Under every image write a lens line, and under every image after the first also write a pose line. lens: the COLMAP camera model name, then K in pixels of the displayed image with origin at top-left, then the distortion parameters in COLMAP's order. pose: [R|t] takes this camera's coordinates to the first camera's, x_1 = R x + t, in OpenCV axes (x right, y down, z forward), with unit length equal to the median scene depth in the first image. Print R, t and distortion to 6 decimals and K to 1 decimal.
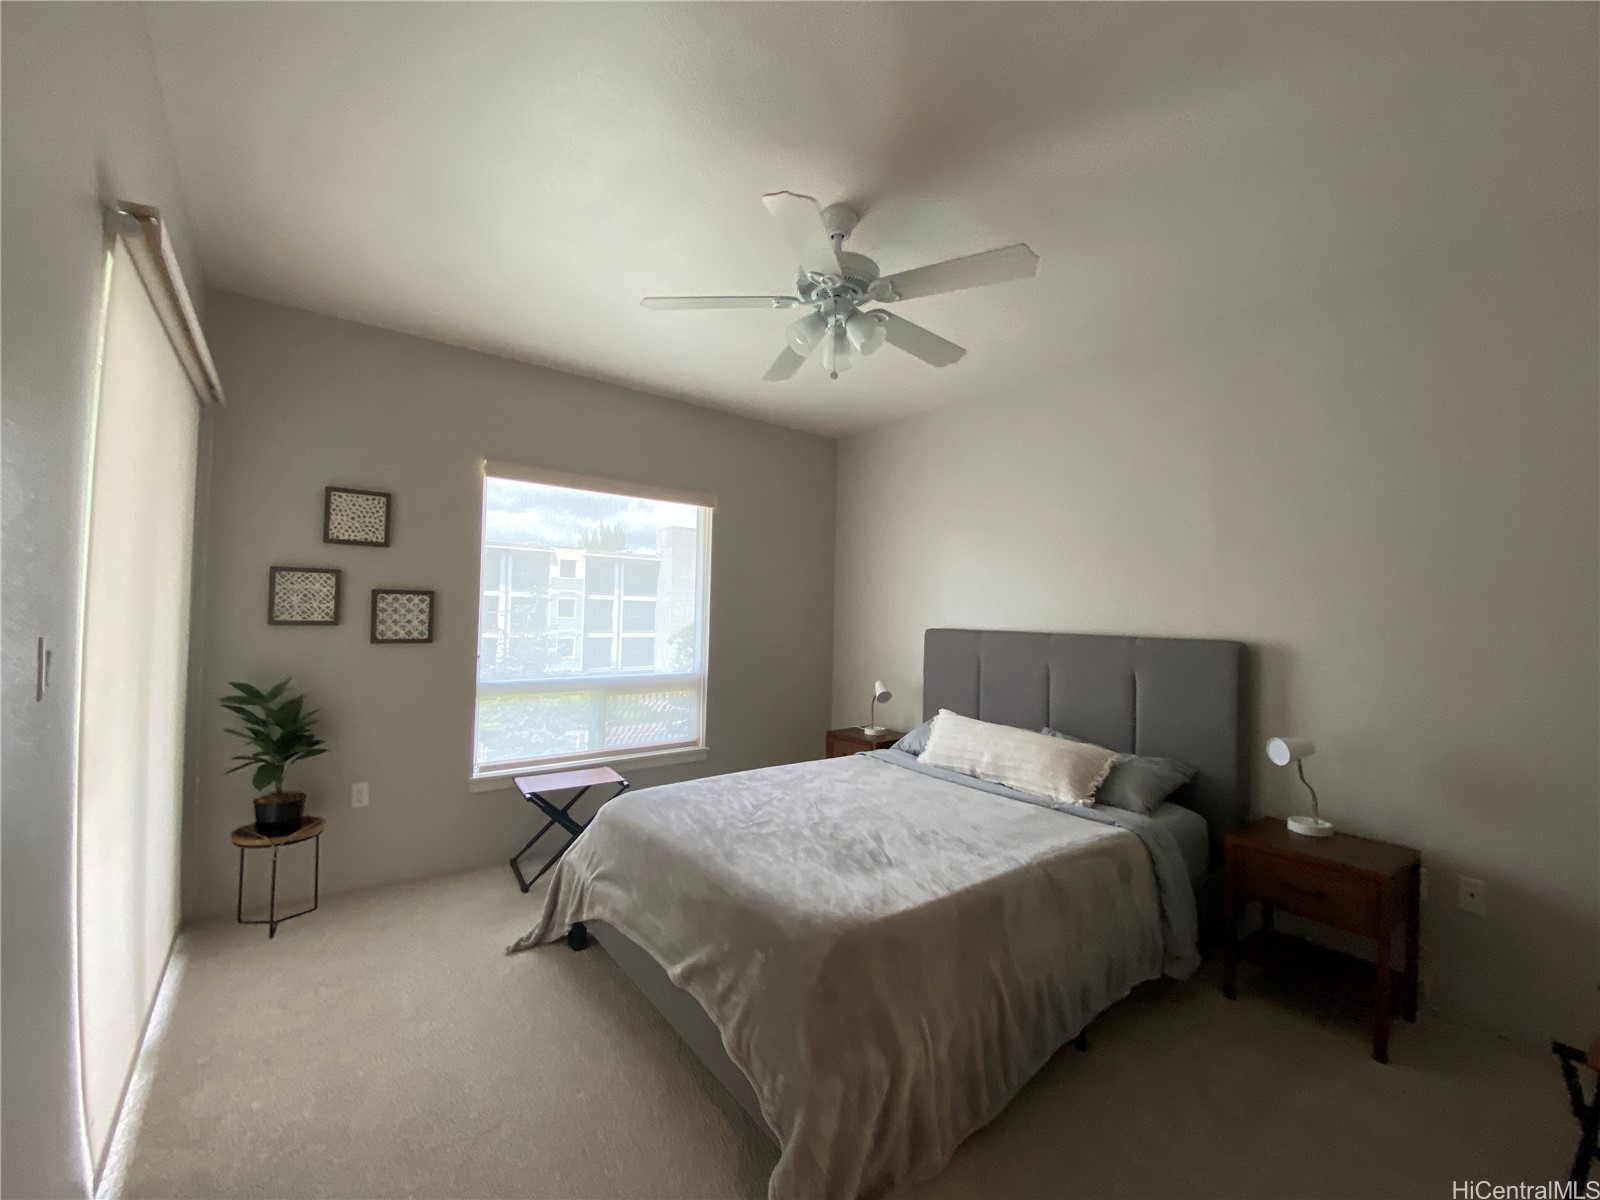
lens RADIAL K [[647.0, 0, 800.0], [0, 647.0, 600.0], [0, 0, 1]] dist [0.001829, 0.000060]
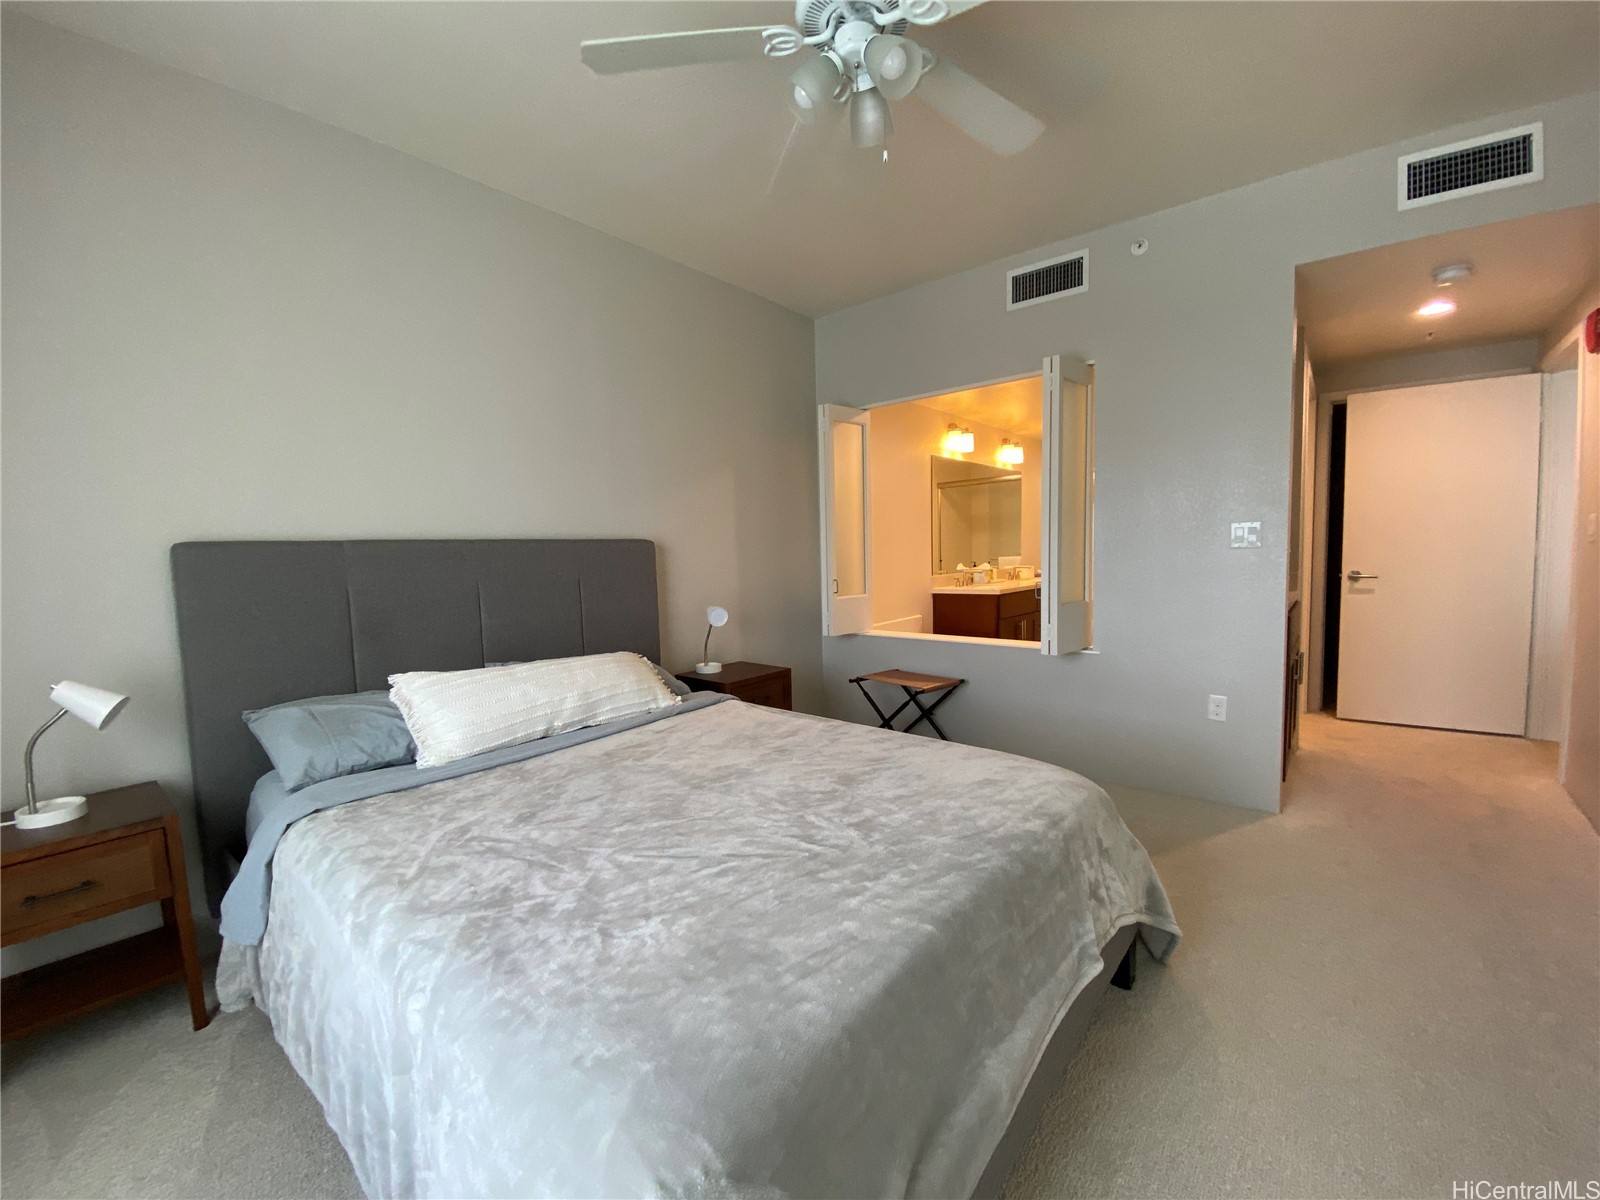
lens RADIAL K [[647.0, 0, 800.0], [0, 647.0, 600.0], [0, 0, 1]] dist [0.001829, 0.000060]
pose [[-0.246114, -0.093133, 0.964756, -0.507482], [-0.000213, 0.995378, 0.096035, 0.055727], [-0.969241, 0.023430, -0.244996, 0.953673]]
